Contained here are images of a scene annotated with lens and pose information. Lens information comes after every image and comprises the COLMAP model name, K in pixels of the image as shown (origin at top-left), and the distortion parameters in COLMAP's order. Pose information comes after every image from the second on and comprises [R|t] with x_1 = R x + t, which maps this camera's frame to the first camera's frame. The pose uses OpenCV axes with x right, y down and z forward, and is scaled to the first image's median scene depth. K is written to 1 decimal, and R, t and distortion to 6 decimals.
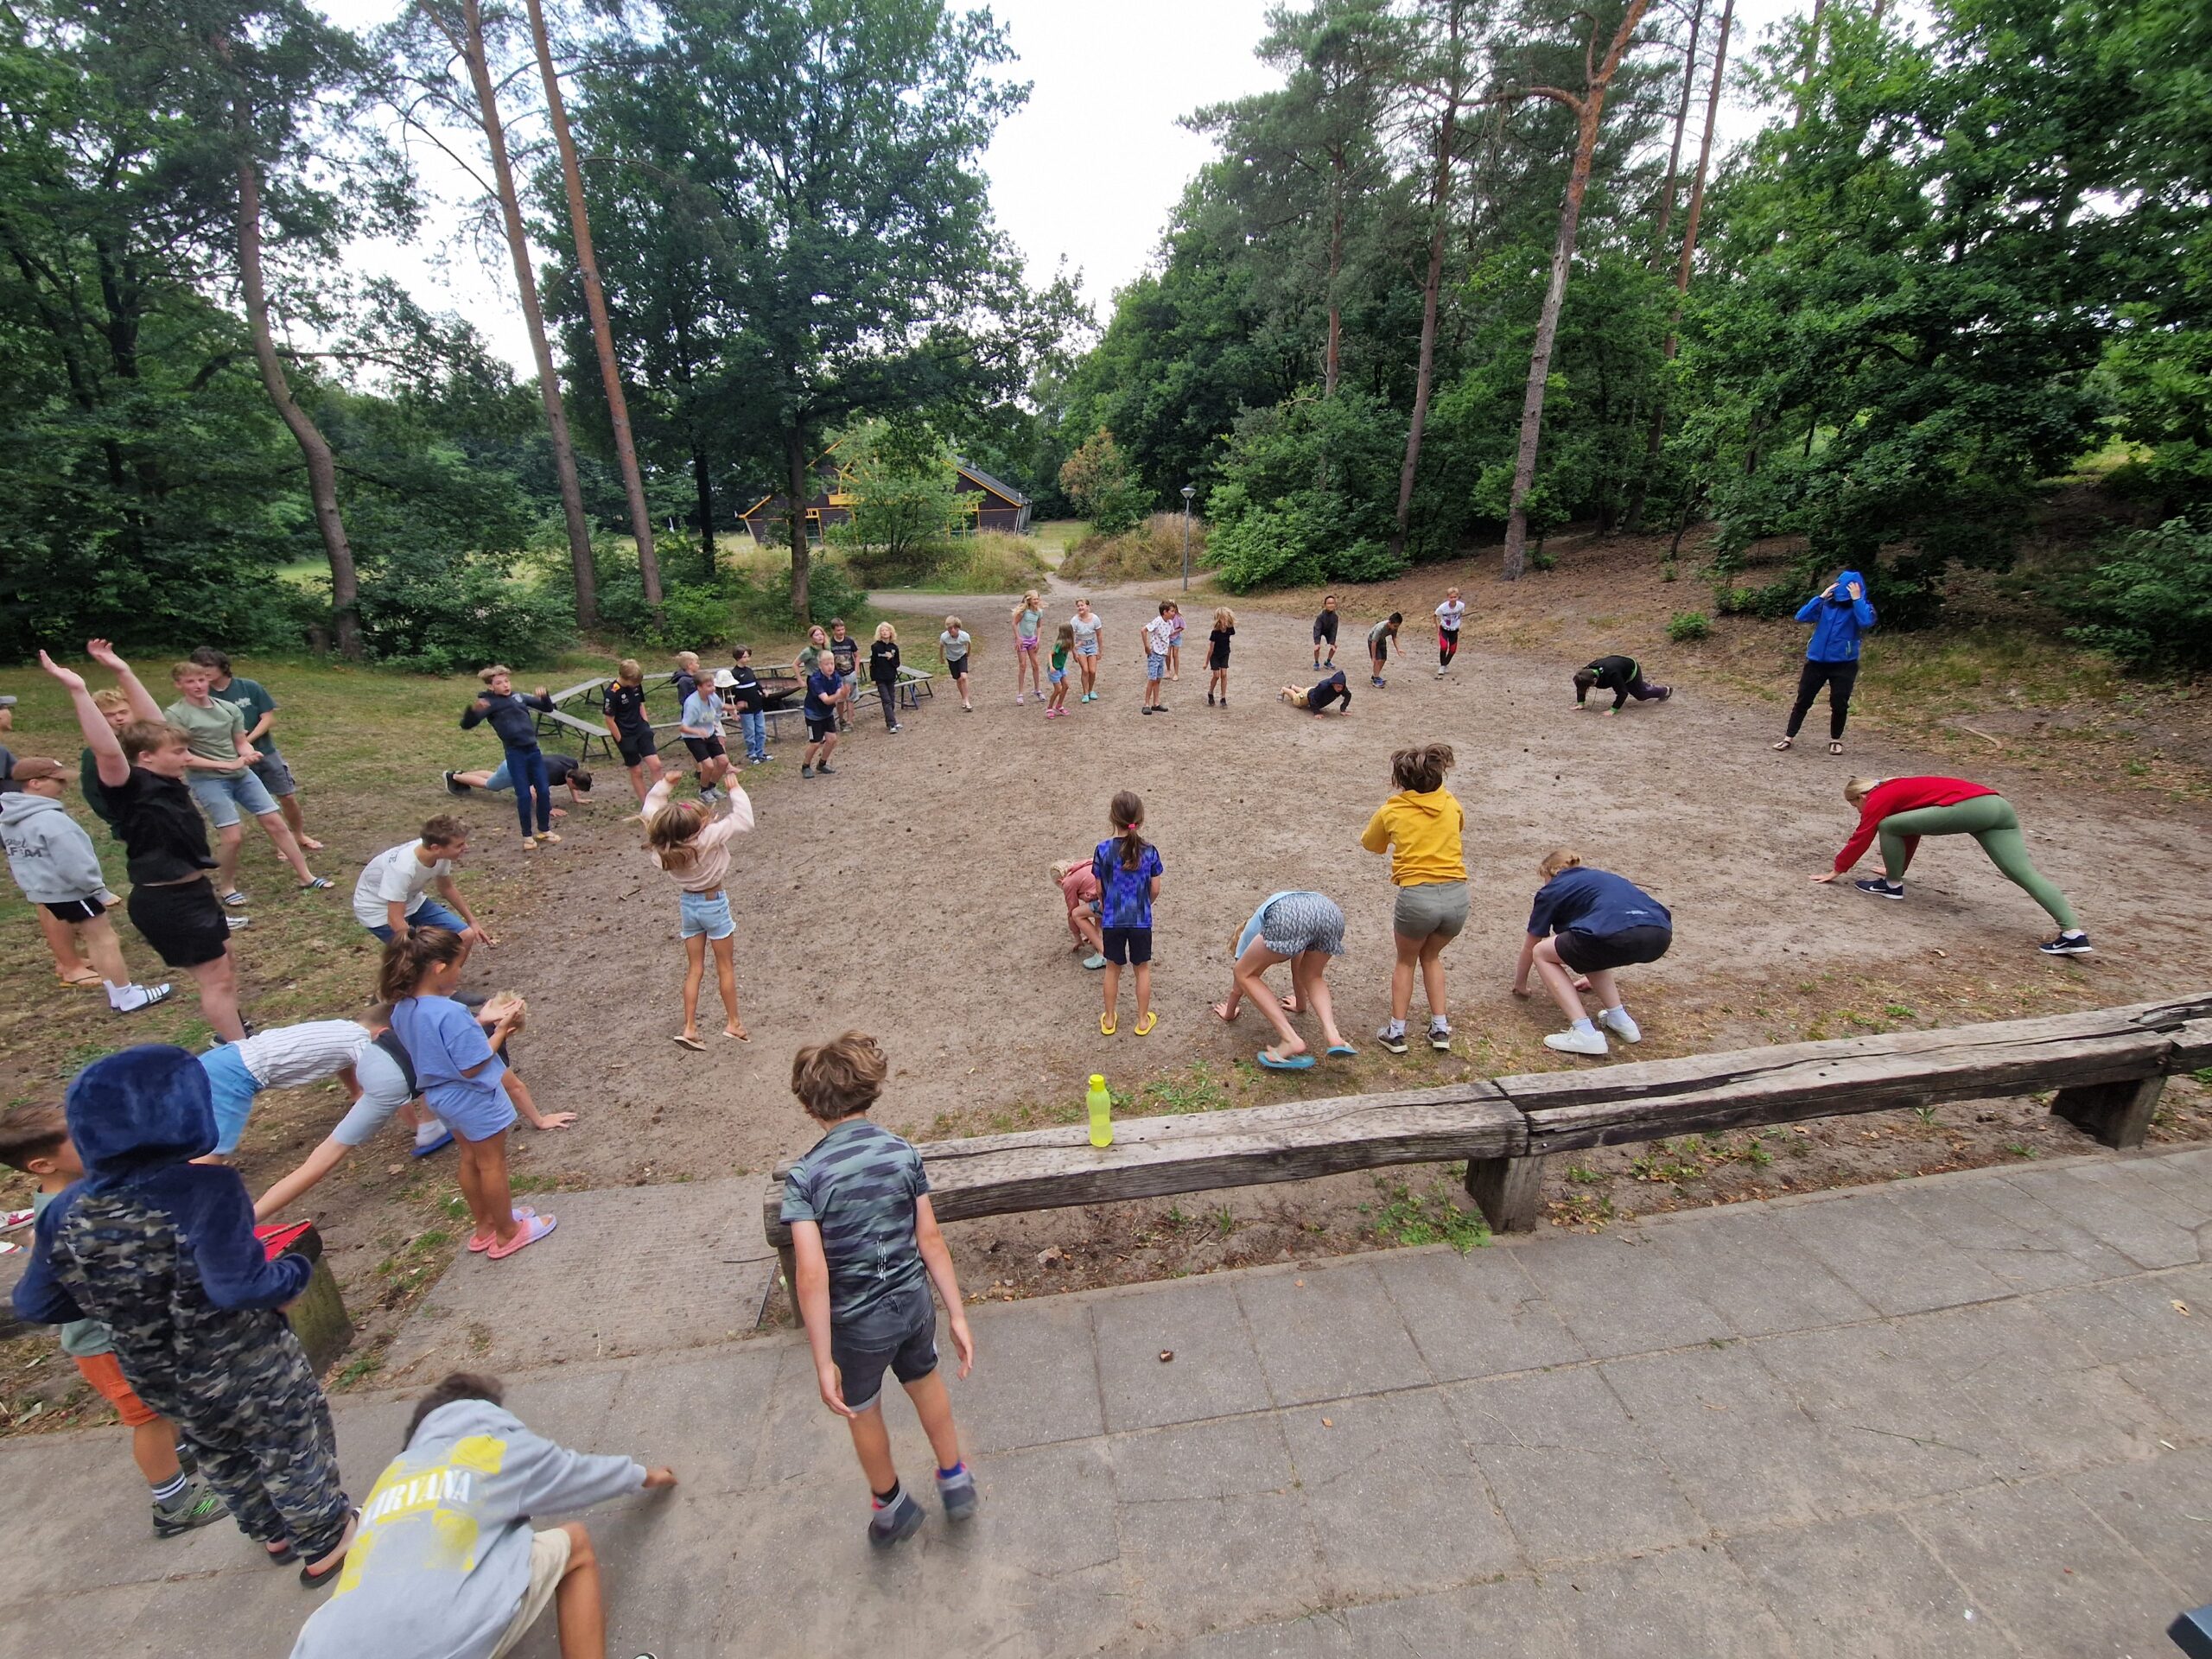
lens RADIAL K [[911.4, 0, 1107.9], [0, 911.4, 836.0], [0, 0, 1]] dist [0.014920, -0.007698]
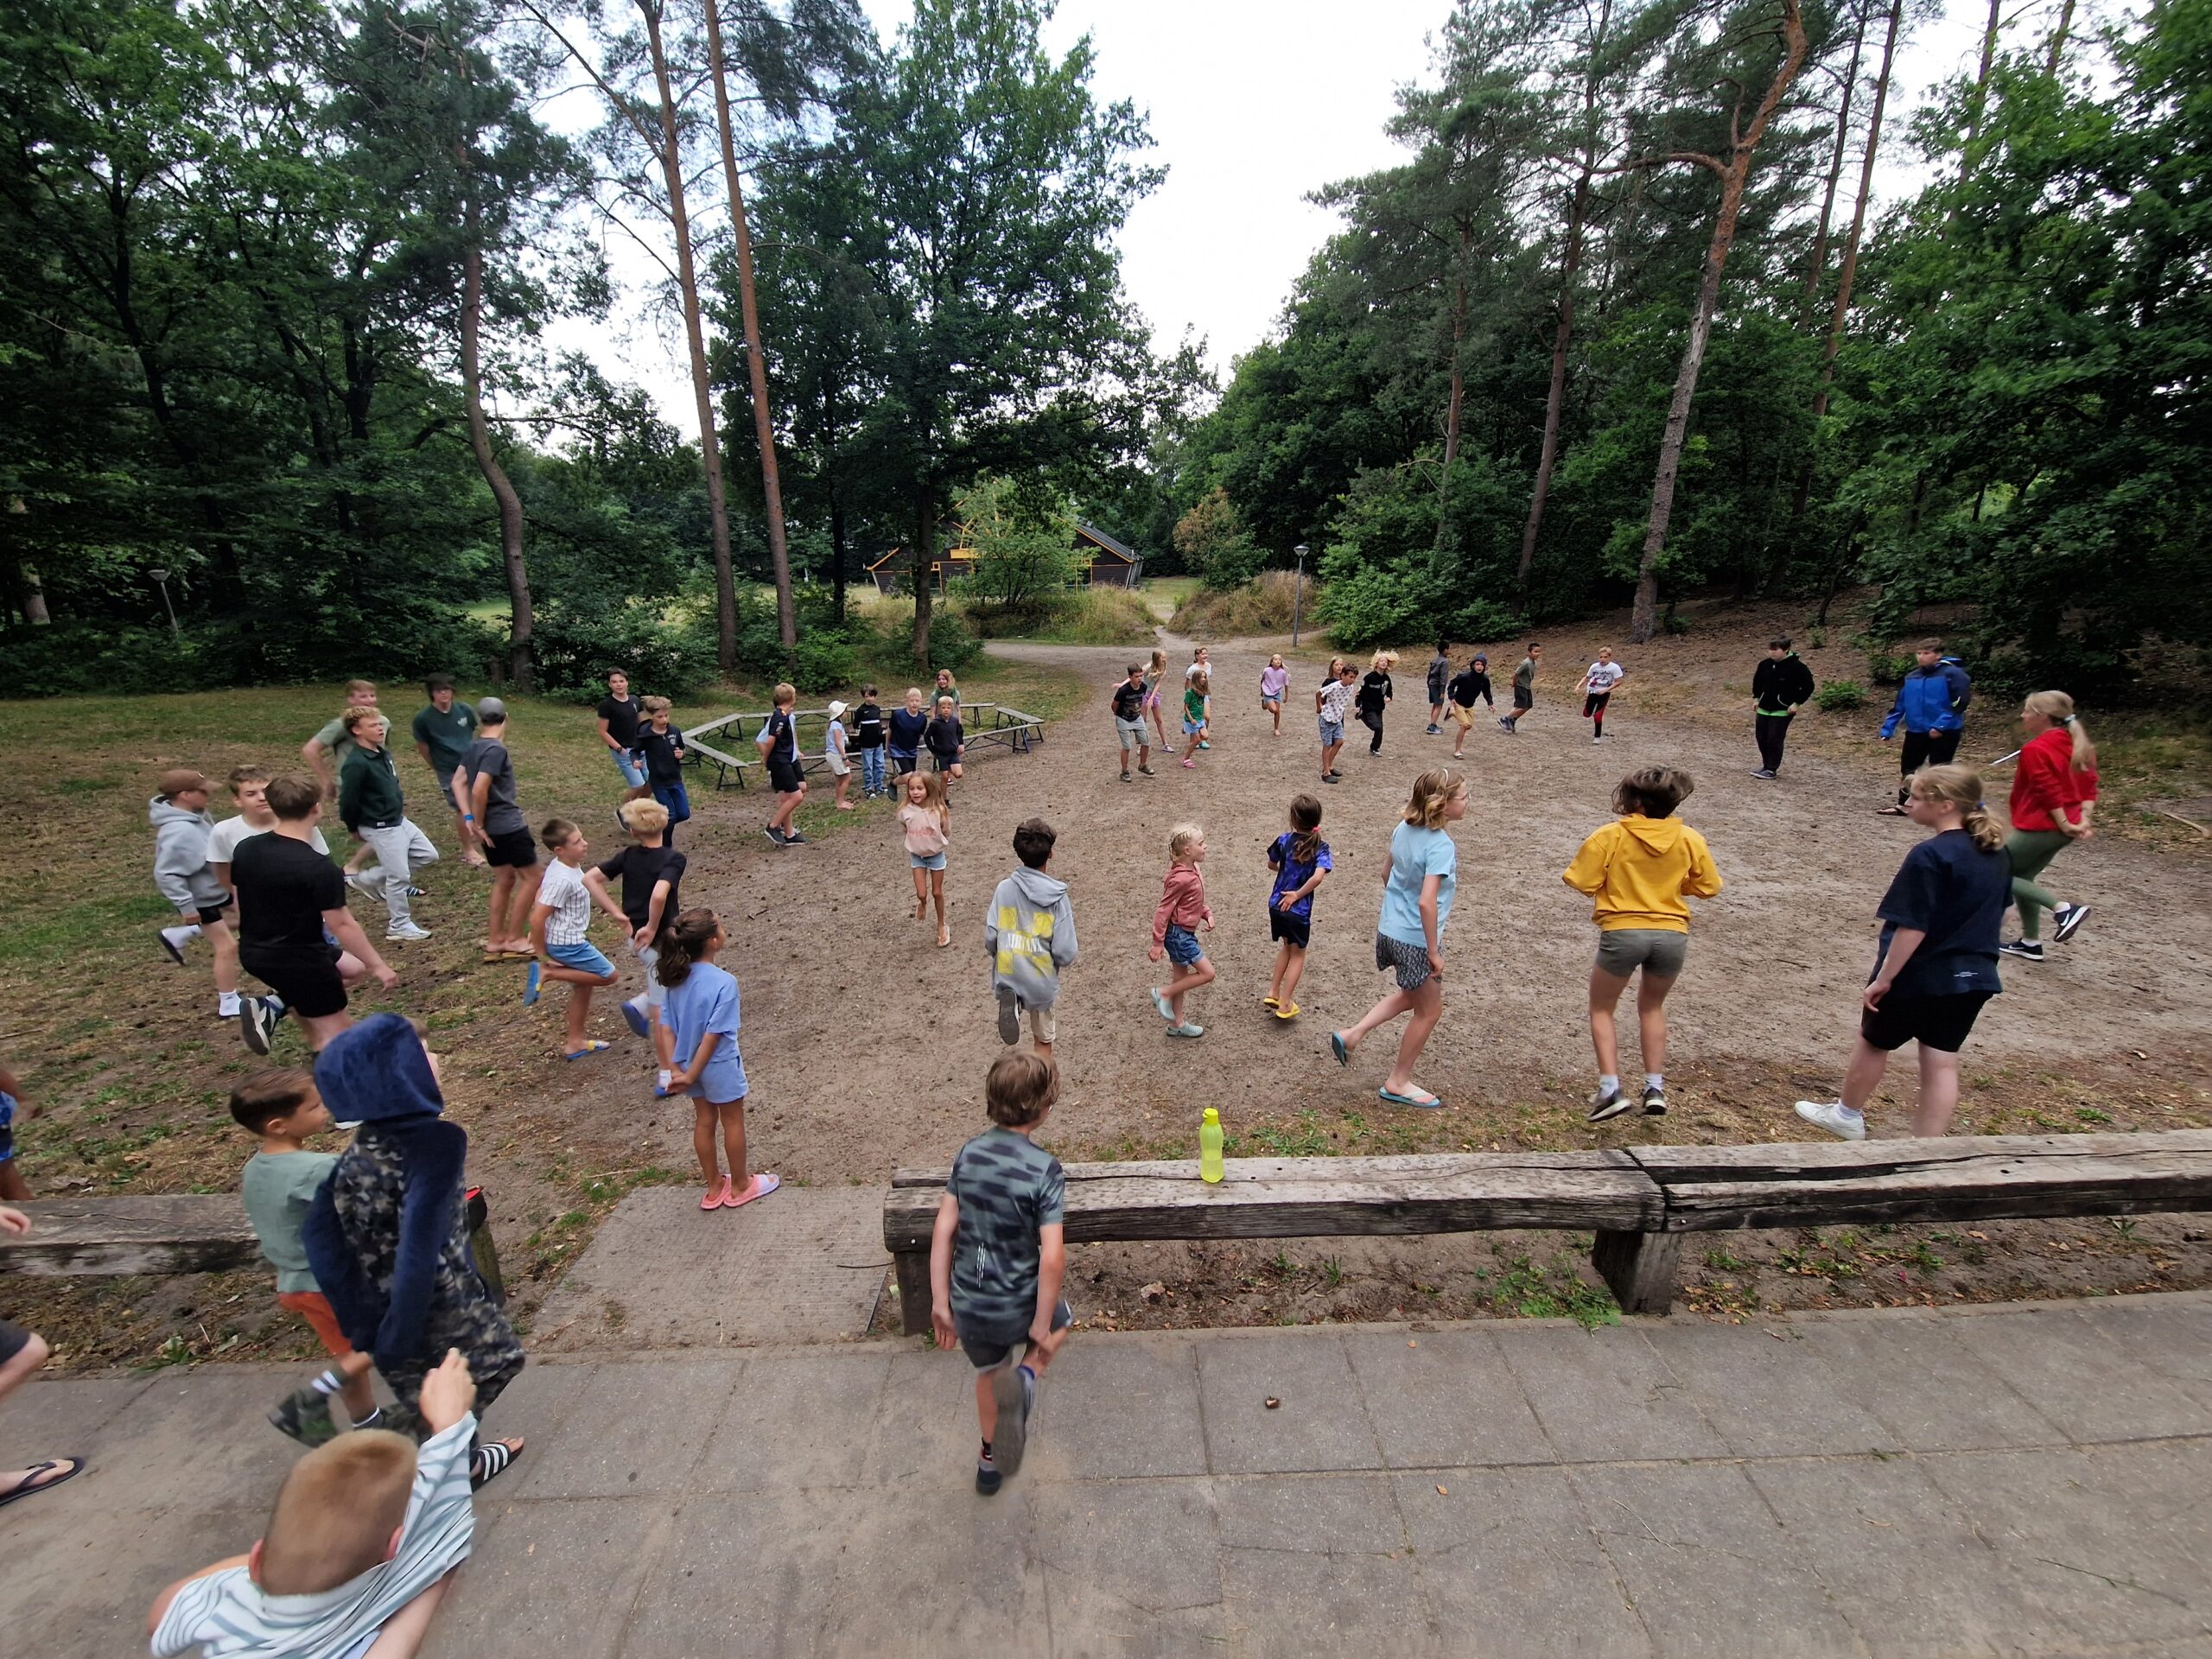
lens RADIAL K [[911.4, 0, 1107.9], [0, 911.4, 836.0], [0, 0, 1]] dist [0.014920, -0.007698]
pose [[0.993365, 0.045567, -0.105591, -0.004897], [-0.051437, 0.997240, -0.053547, 0.003476], [0.102860, 0.058623, 0.992967, -0.003748]]
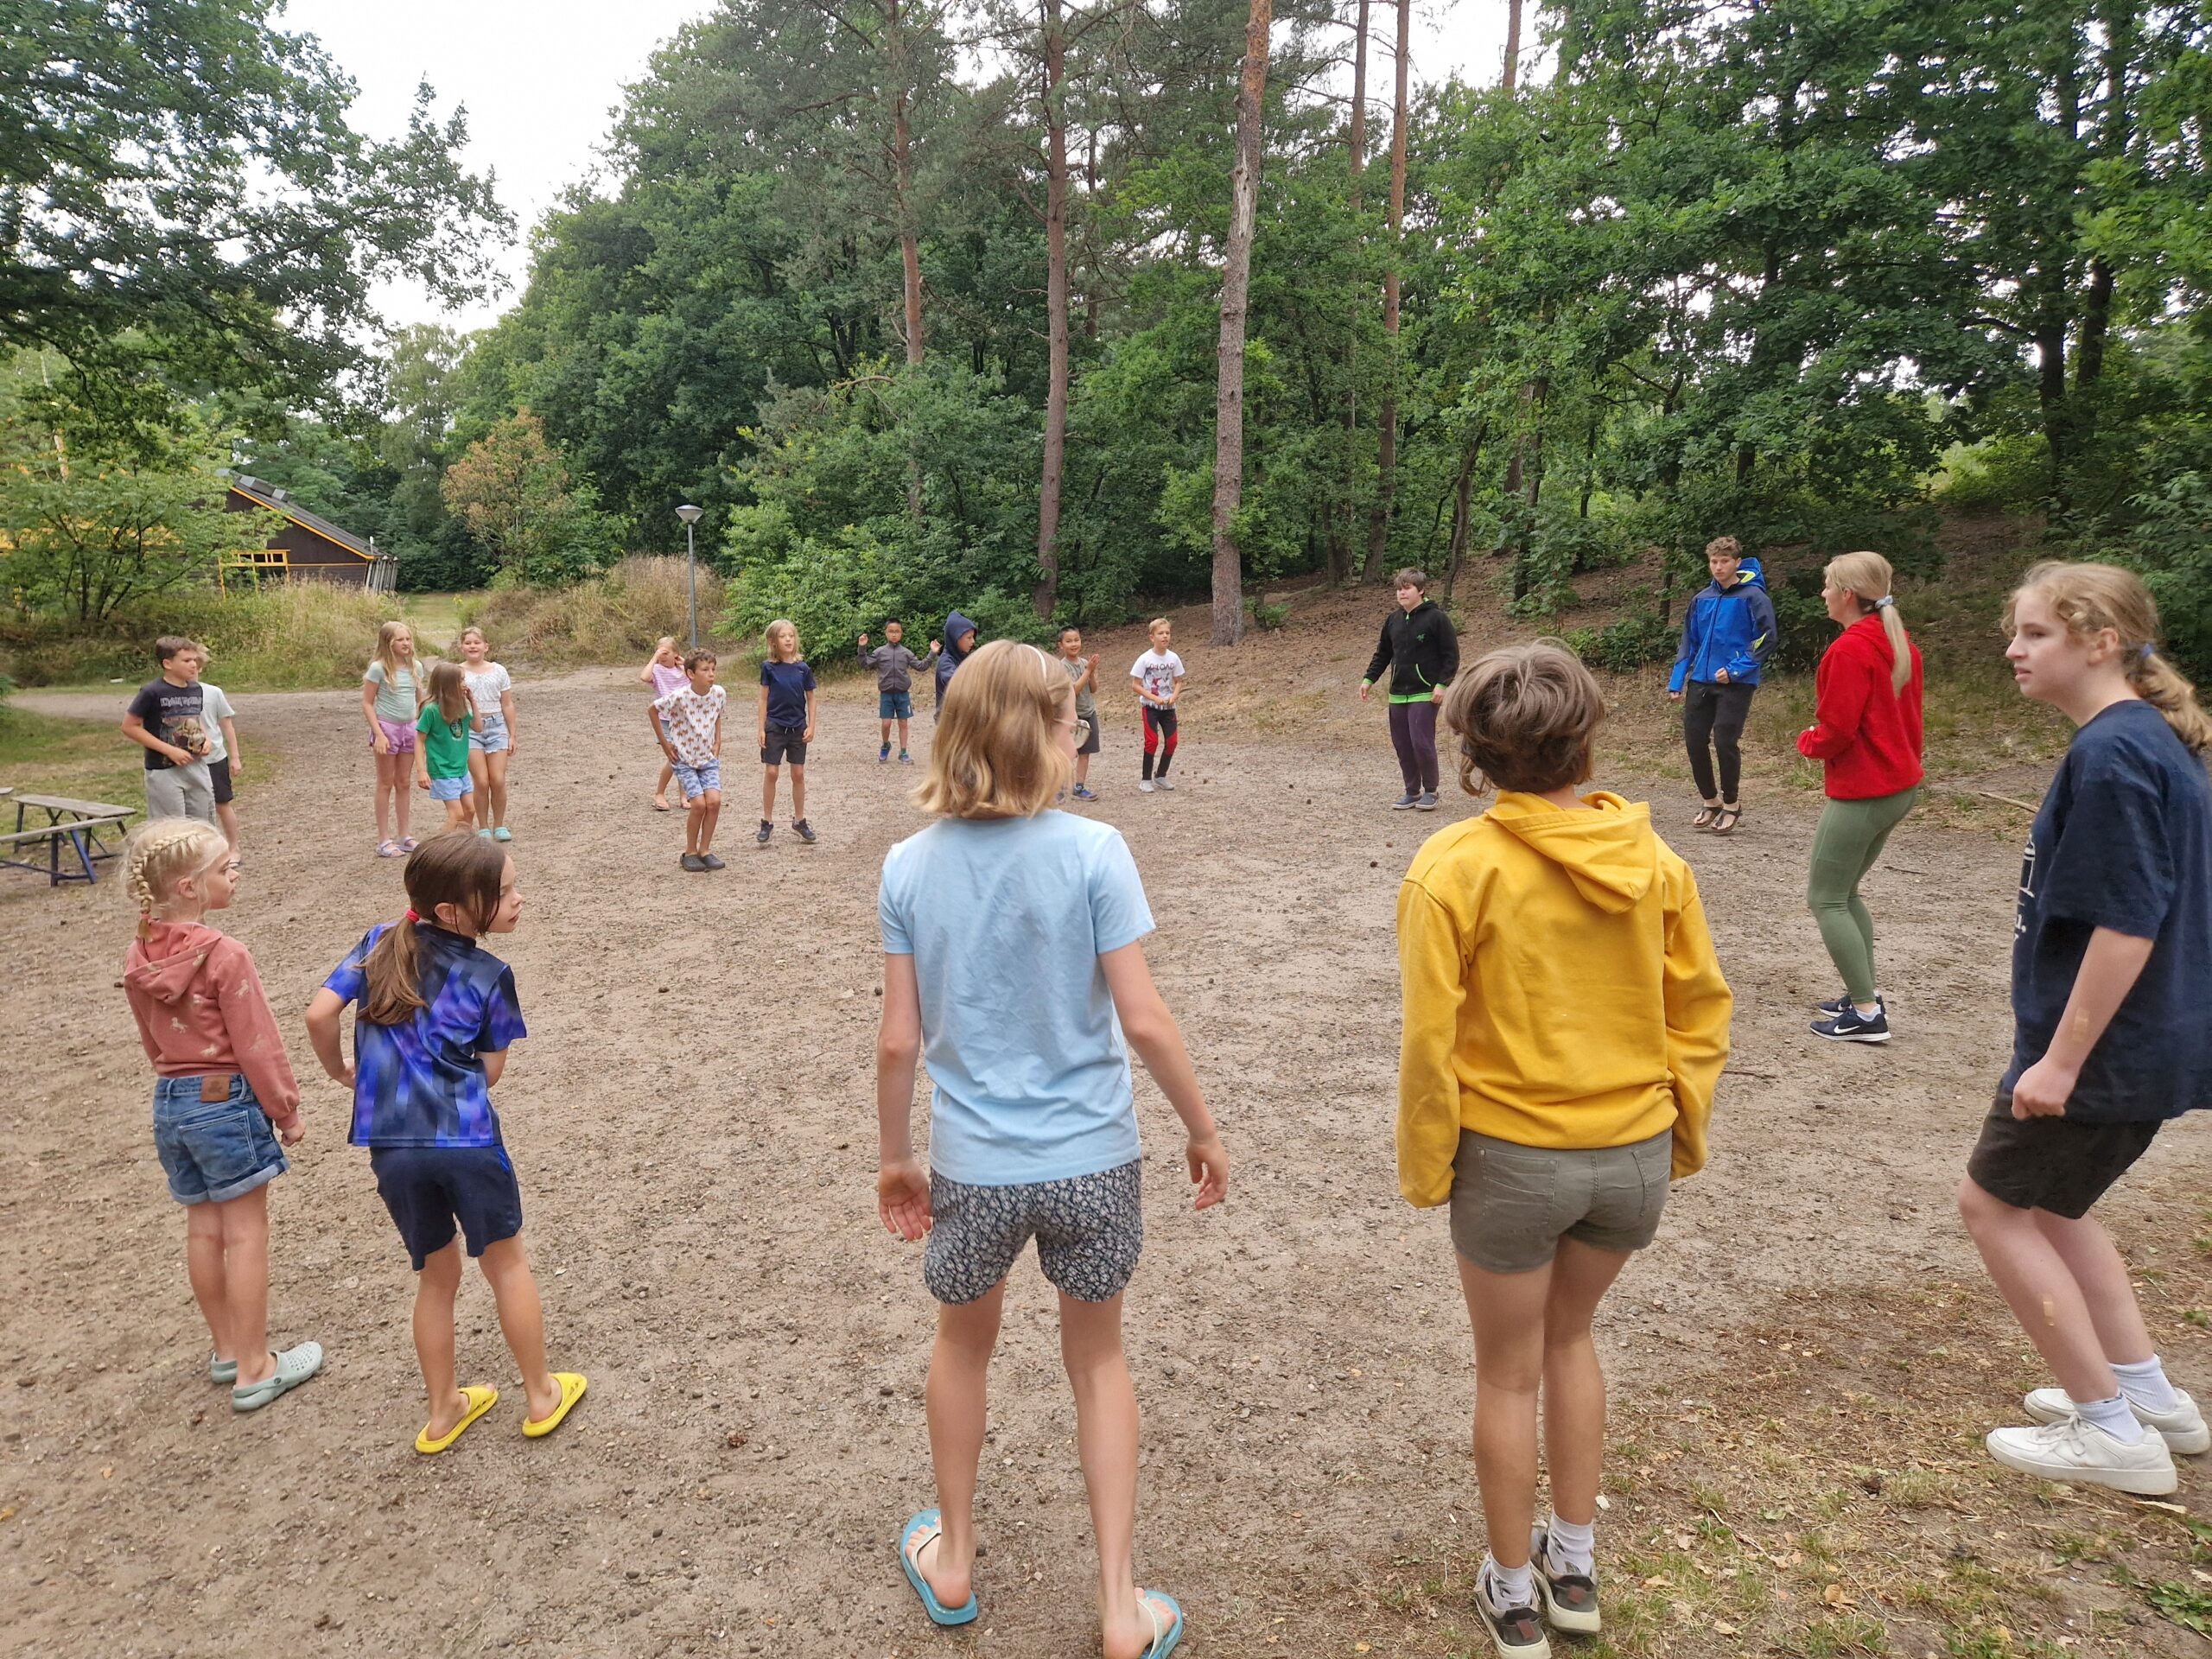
lens RADIAL K [[1476.9, 0, 1106.0], [0, 1476.9, 829.5], [0, 0, 1]] dist [0.091592, -0.088530]
pose [[0.937616, -0.044794, 0.344776, 0.001059], [0.107273, 0.980555, -0.164333, 0.006742], [-0.330711, 0.191066, 0.924188, 0.106247]]
